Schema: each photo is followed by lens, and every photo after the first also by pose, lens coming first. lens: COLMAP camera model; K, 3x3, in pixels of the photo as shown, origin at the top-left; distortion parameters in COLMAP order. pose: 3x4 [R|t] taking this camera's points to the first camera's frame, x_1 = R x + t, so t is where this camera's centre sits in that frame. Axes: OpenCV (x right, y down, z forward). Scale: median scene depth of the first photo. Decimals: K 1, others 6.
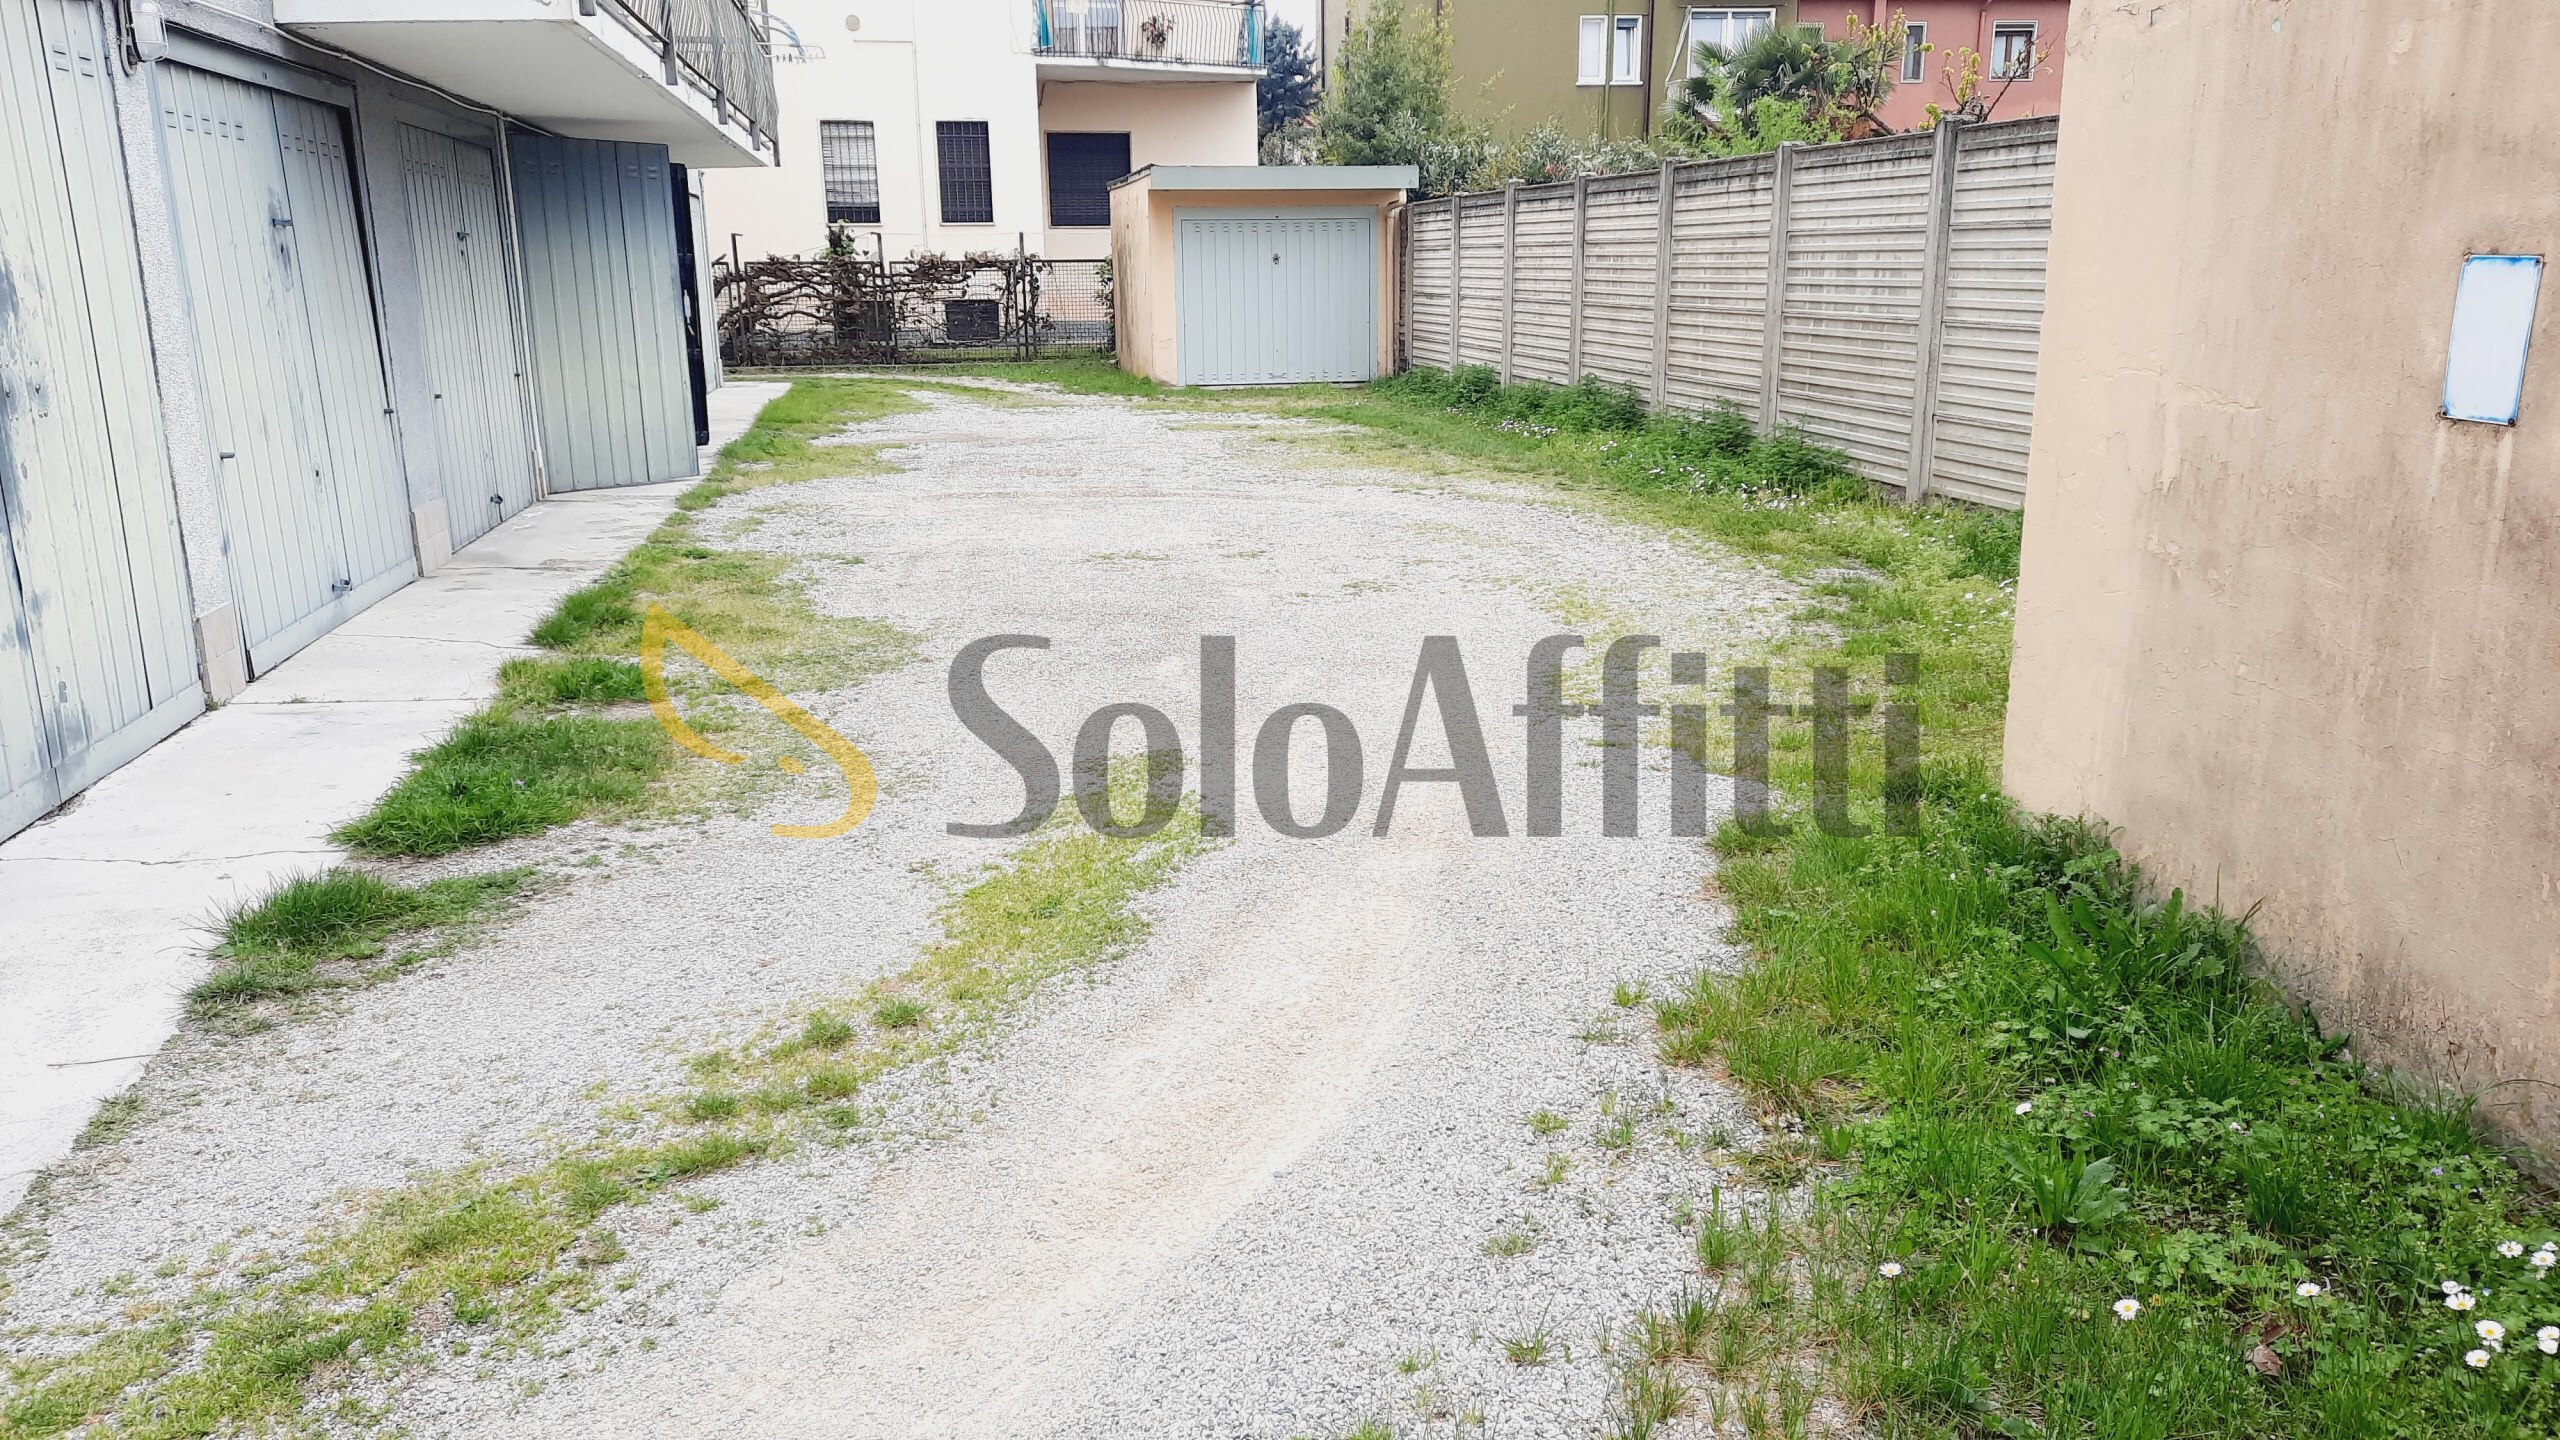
lens RADIAL K [[1869.6, 0, 1281.7], [0, 1869.6, 727.4], [0, 0, 1]] dist [0.070233, -0.043830]
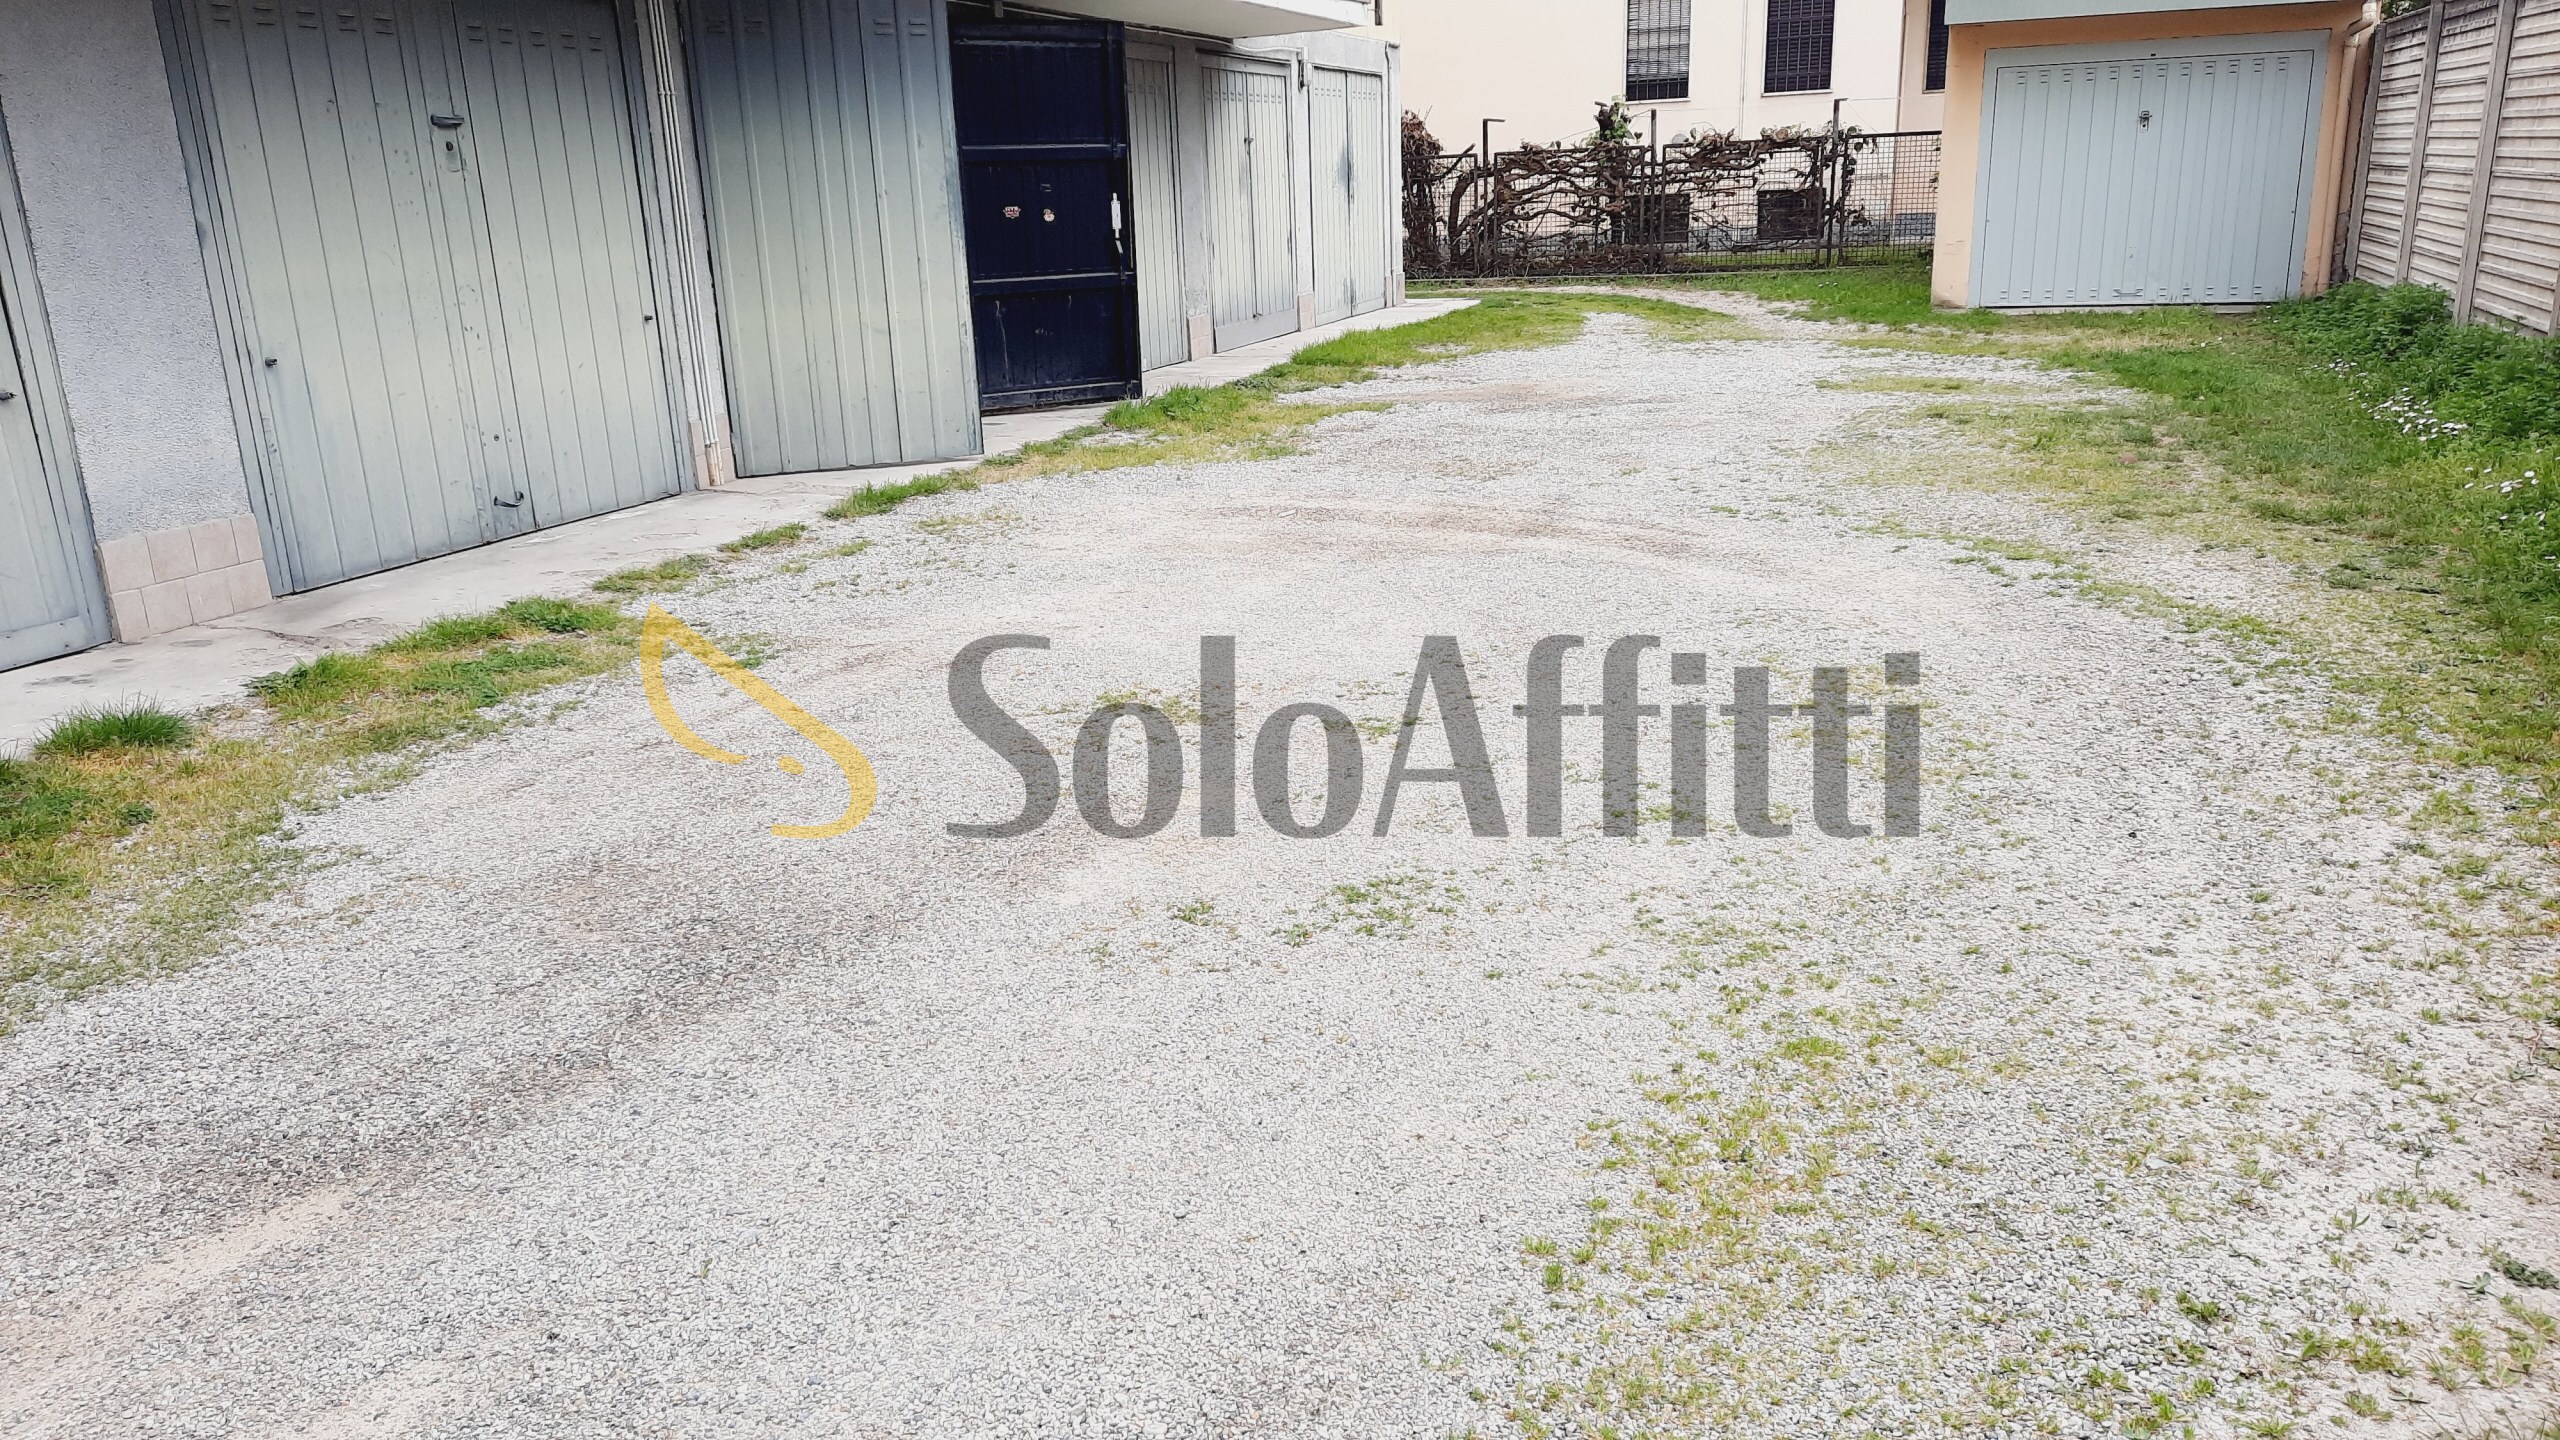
lens RADIAL K [[1869.6, 0, 1273.3], [0, 1869.6, 723.5], [0, 0, 1]] dist [0.070233, -0.043830]
pose [[0.862679, 0.124776, -0.490118, 0.075775], [-0.098480, 0.991982, 0.079205, -0.049091], [0.496071, -0.020062, 0.868050, 0.210400]]
